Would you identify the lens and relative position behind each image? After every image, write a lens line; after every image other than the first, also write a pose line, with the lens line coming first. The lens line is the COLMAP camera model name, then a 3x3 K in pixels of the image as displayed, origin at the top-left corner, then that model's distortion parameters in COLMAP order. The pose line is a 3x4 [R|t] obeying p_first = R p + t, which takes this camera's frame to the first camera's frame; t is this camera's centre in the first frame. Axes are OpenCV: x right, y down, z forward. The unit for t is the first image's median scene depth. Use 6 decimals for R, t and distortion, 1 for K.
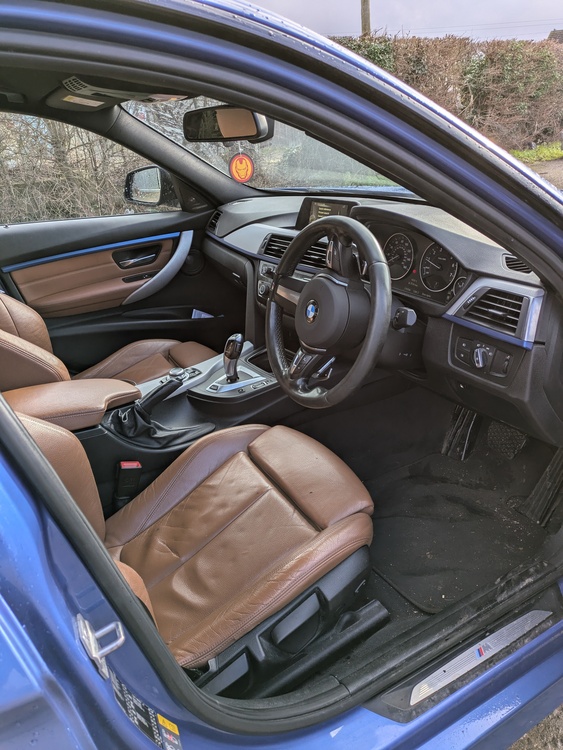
lens RADIAL K [[547.6, 0, 281.5], [0, 547.6, 375.3], [0, 0, 1]] dist [0.001816, 0.000655]
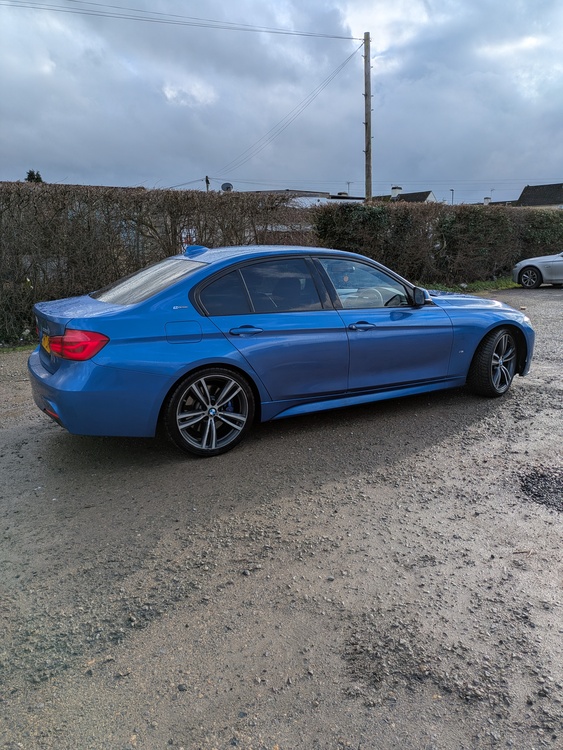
lens RADIAL K [[547.6, 0, 281.6], [0, 547.6, 375.1], [0, 0, 1]] dist [0.001816, 0.000655]
pose [[0.998914, 0.046585, 0.000920, -0.045805], [-0.045454, 0.978619, -0.200598, 0.106826], [-0.010245, 0.200339, 0.979673, -0.263548]]
